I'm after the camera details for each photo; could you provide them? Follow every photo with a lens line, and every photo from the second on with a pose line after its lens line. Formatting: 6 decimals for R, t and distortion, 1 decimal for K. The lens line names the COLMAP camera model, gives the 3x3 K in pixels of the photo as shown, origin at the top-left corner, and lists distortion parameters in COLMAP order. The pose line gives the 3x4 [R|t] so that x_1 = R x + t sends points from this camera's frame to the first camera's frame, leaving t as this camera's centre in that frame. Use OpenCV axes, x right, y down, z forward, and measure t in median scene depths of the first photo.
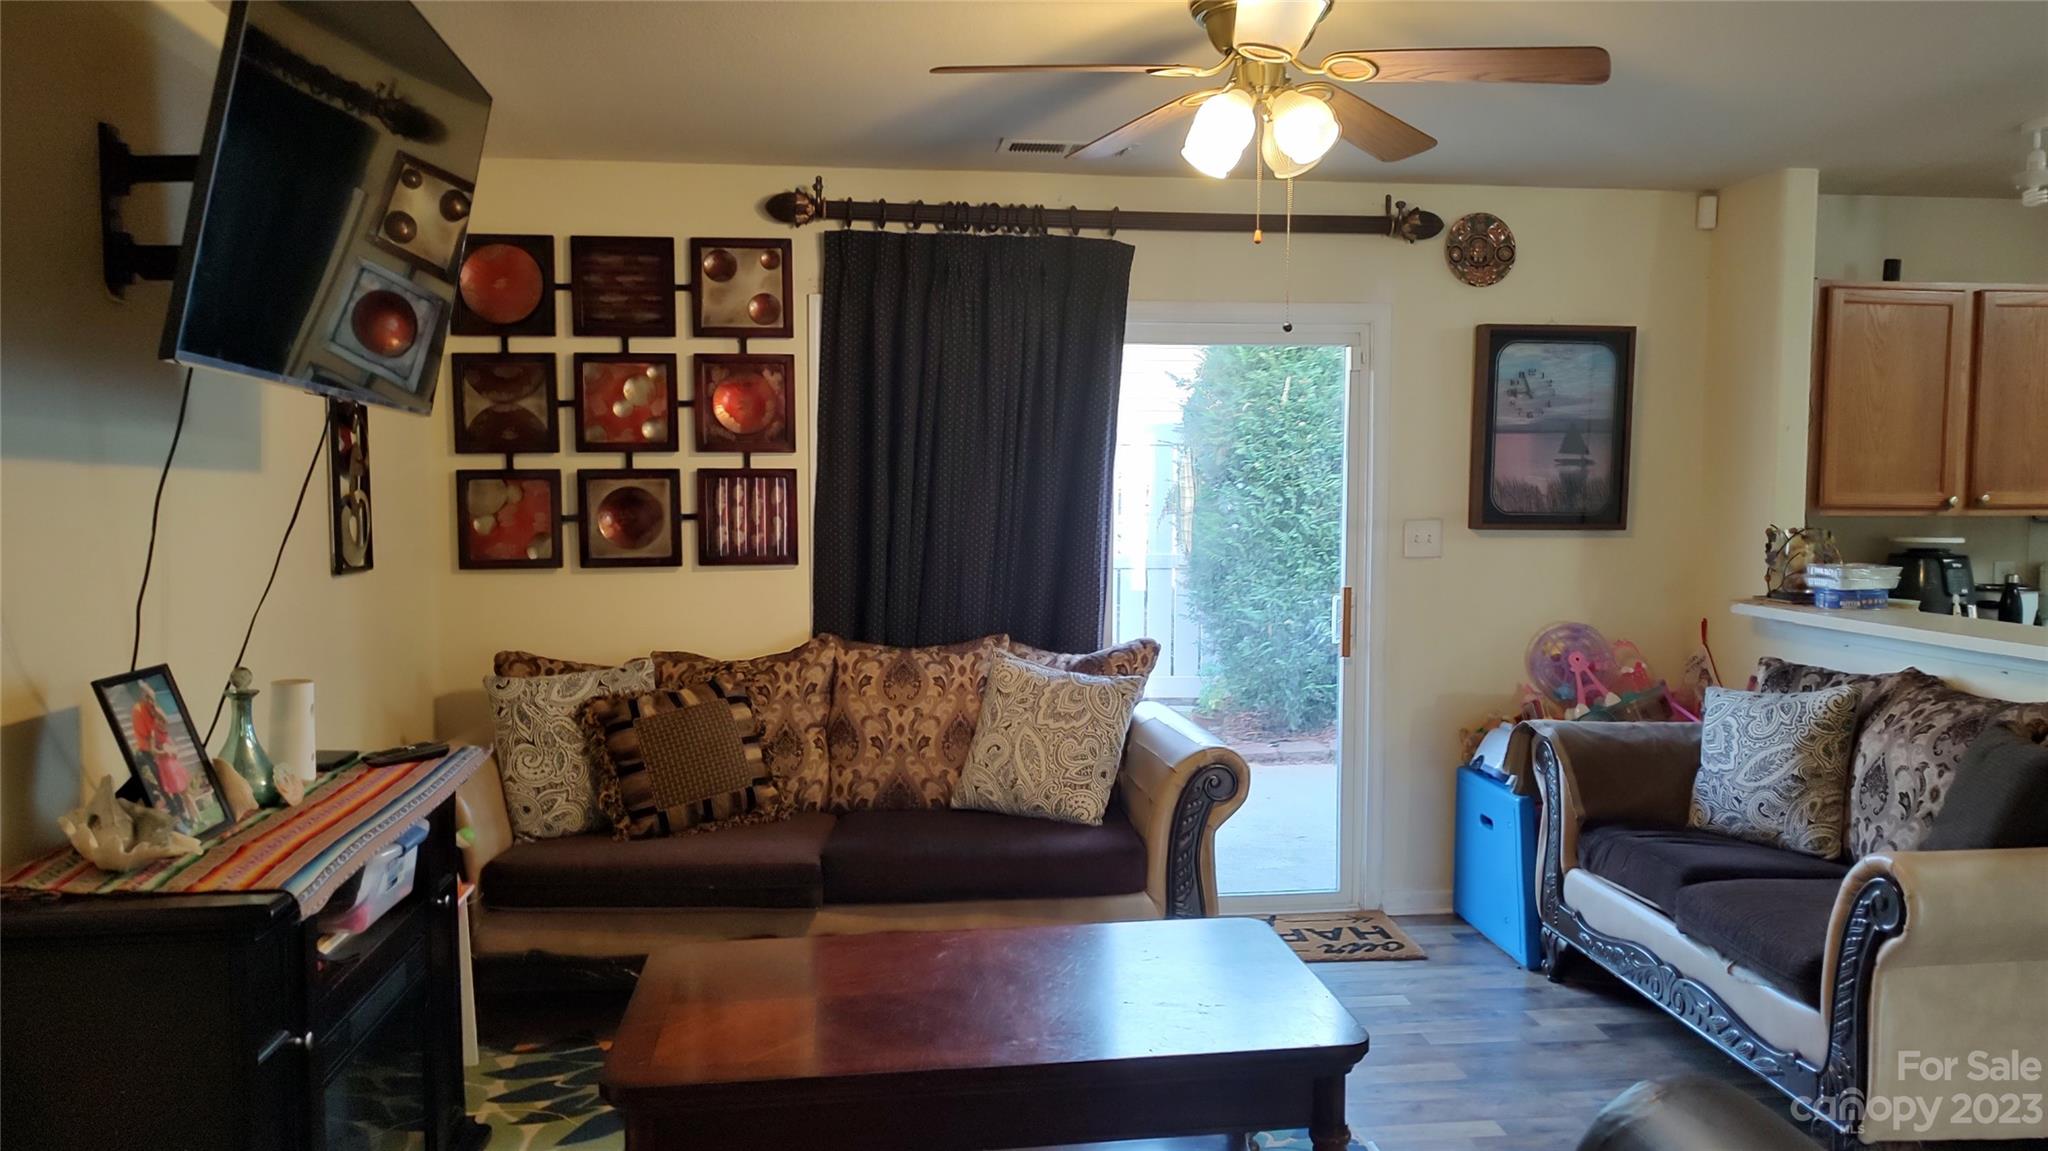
lens RADIAL K [[1482.8, 0, 1033.8], [0, 1482.8, 585.0], [0, 0, 1]] dist [0.053295, -0.057134]
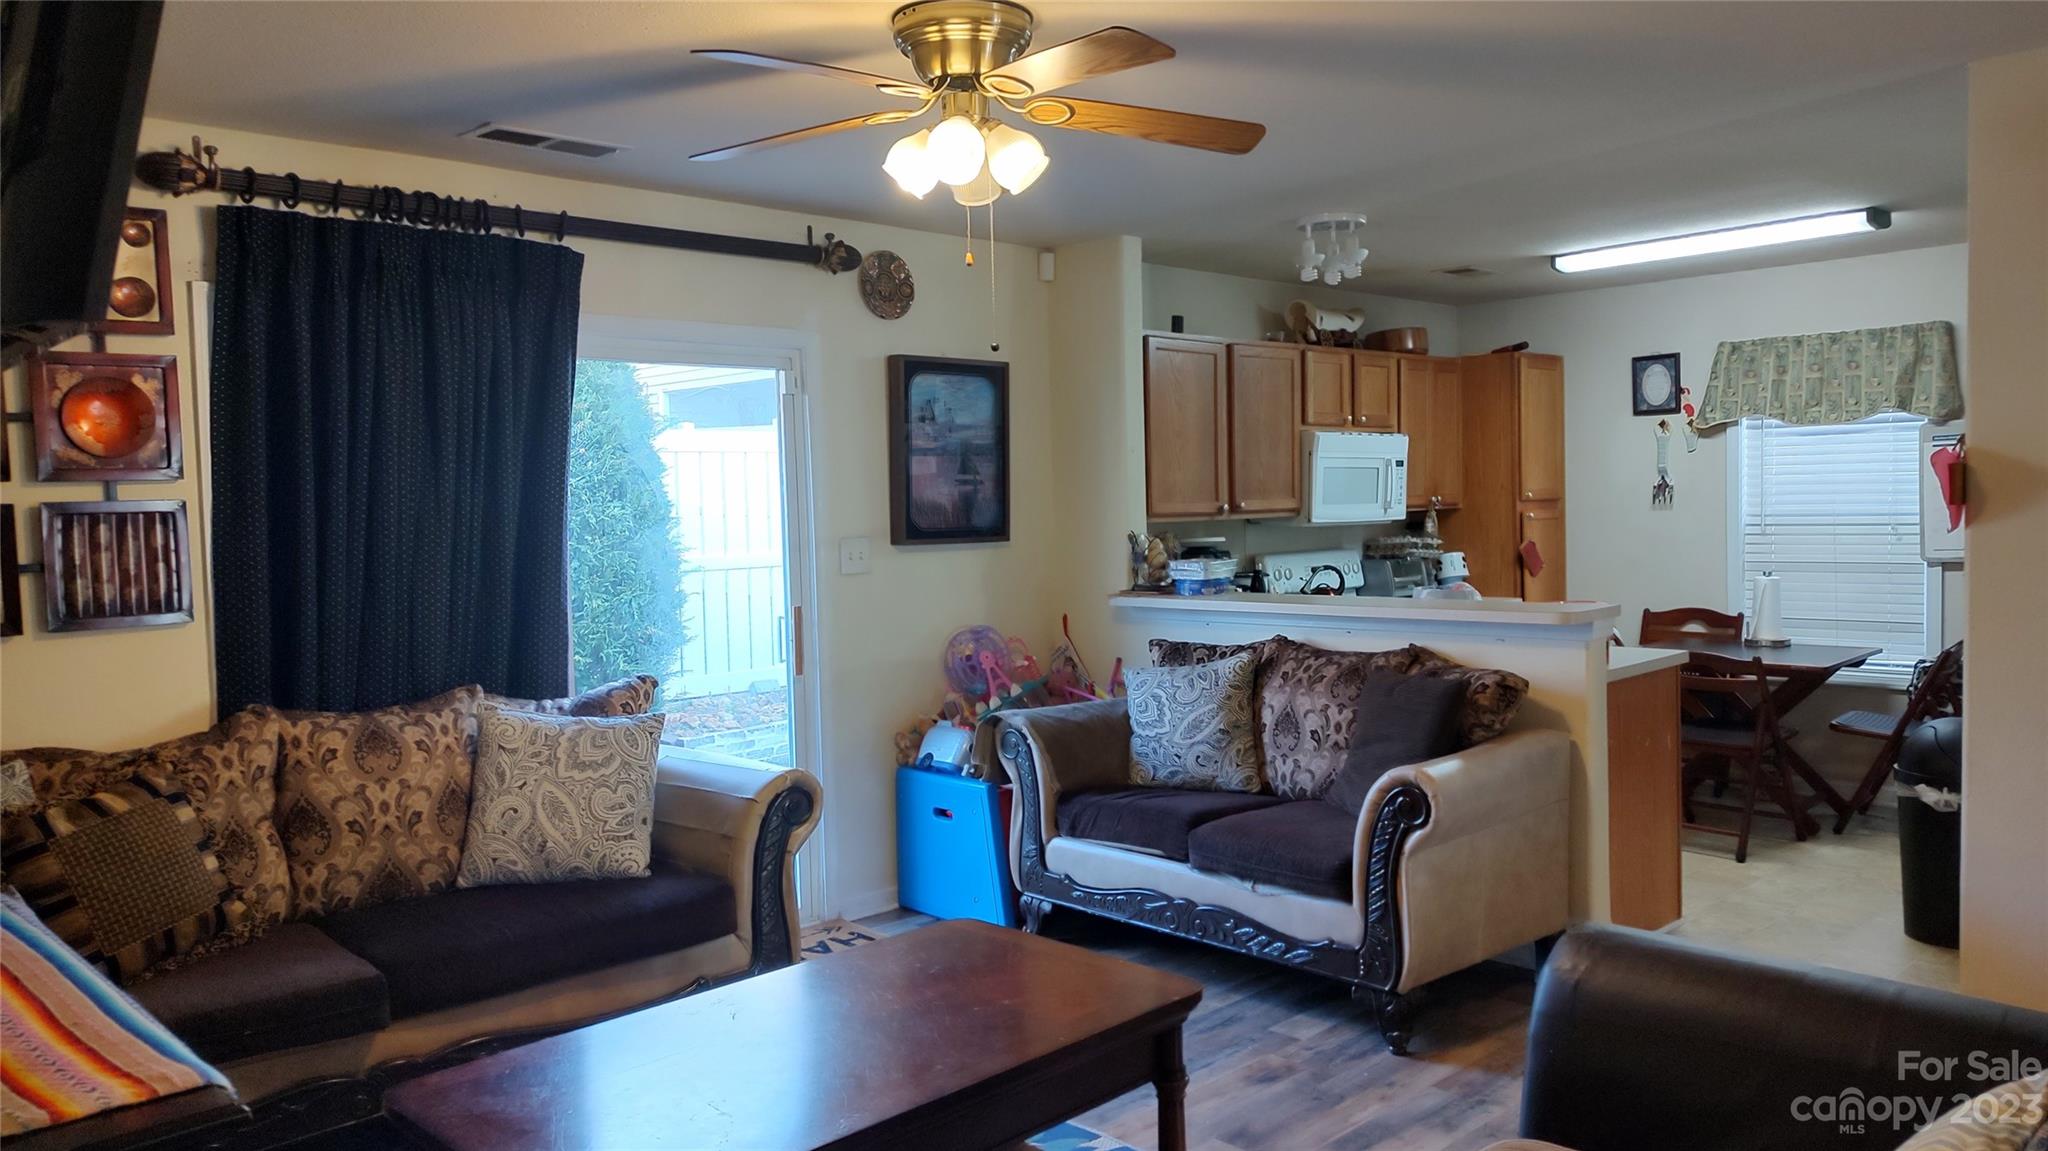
lens RADIAL K [[1482.8, 0, 1042.5], [0, 1482.8, 588.9], [0, 0, 1]] dist [0.053295, -0.057134]
pose [[0.796118, -0.057992, 0.602356, -0.285001], [0.071264, 0.997456, 0.001843, -0.000667], [-0.600931, 0.041459, 0.798225, 0.093652]]
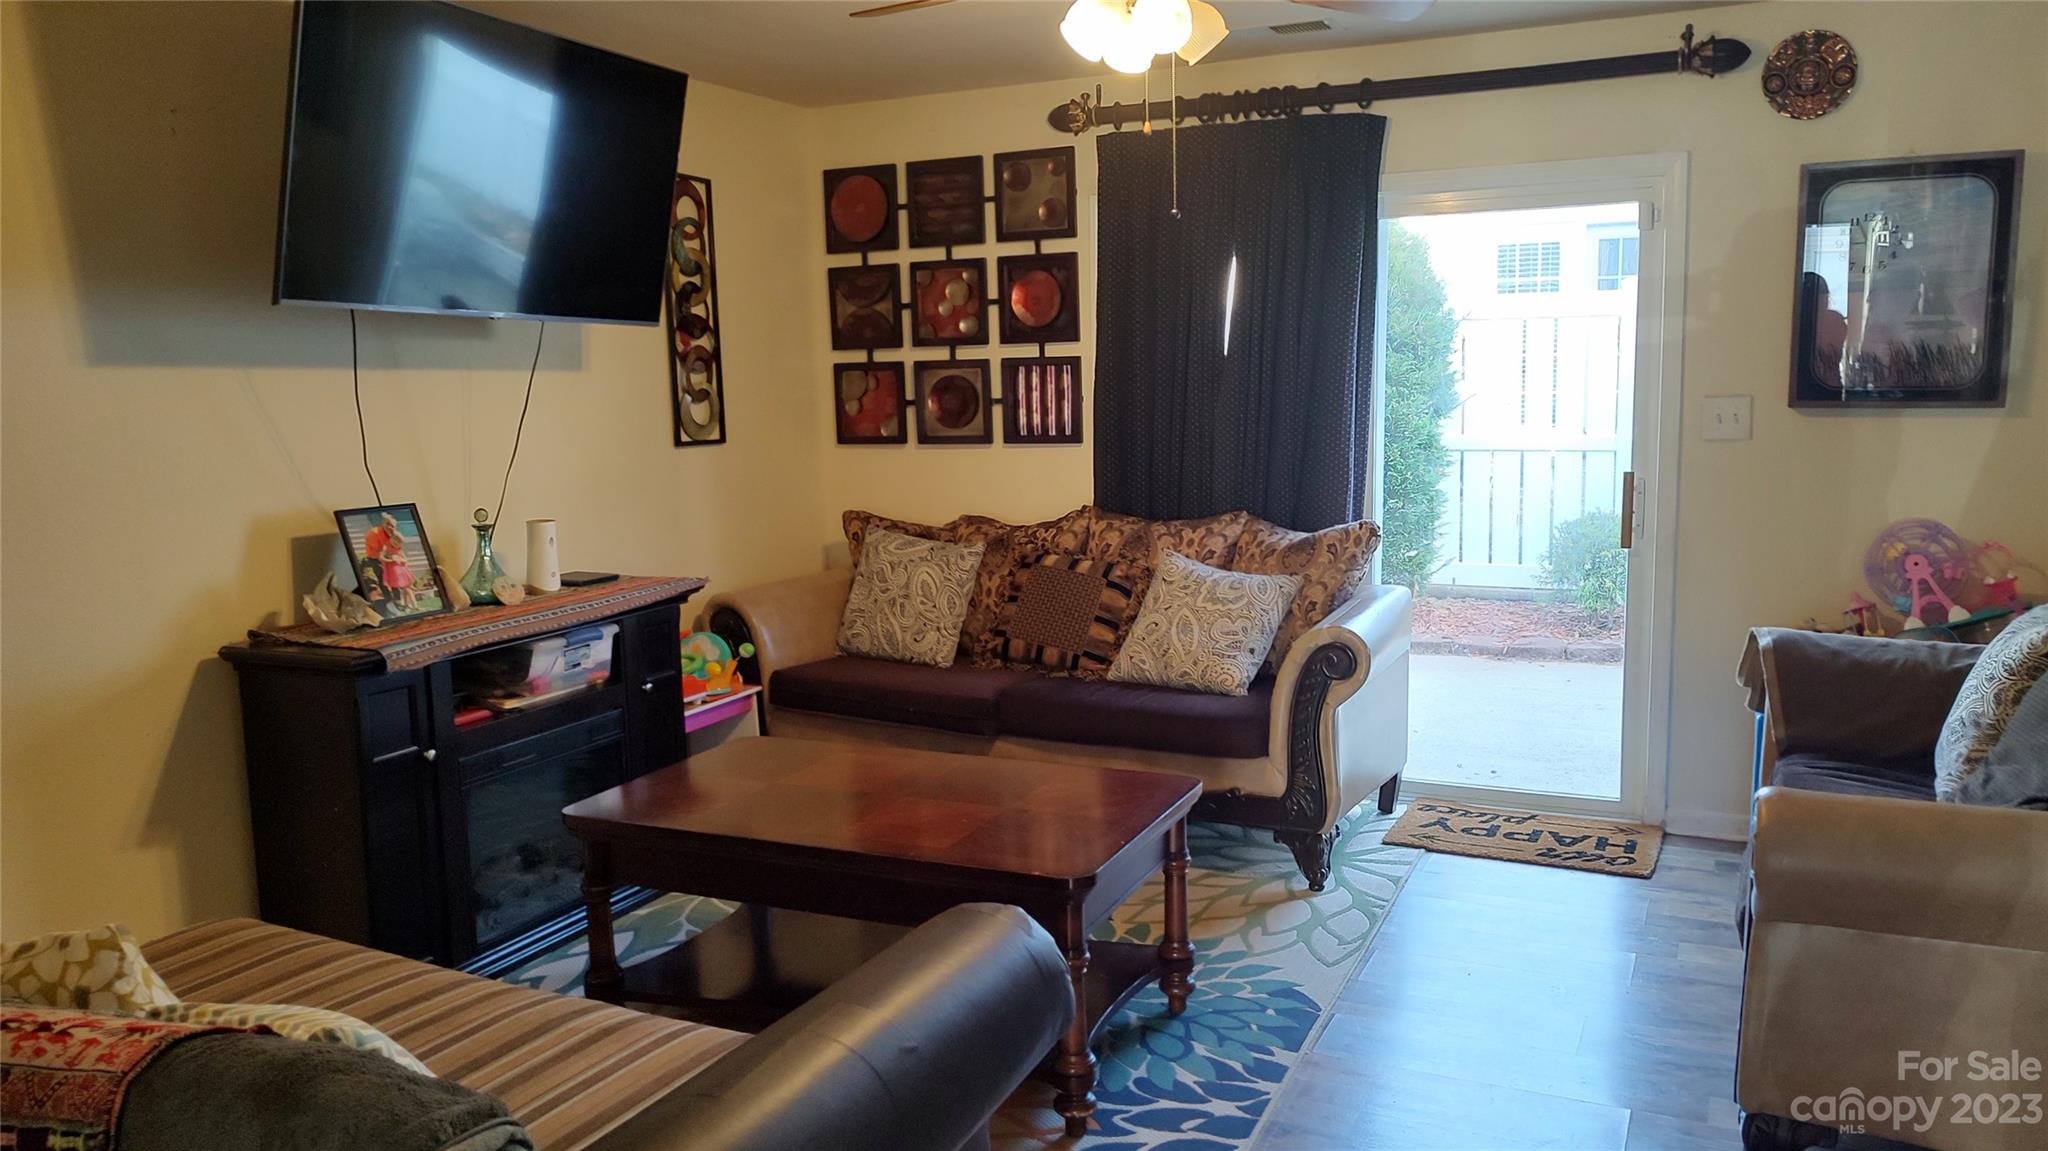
lens RADIAL K [[1482.8, 0, 1036.0], [0, 1482.8, 576.5], [0, 0, 1]] dist [0.053295, -0.057134]
pose [[0.847379, 0.055868, -0.528041, 0.416305], [-0.015879, 0.996671, 0.079968, -0.002267], [0.530750, -0.059378, 0.845446, 0.032838]]
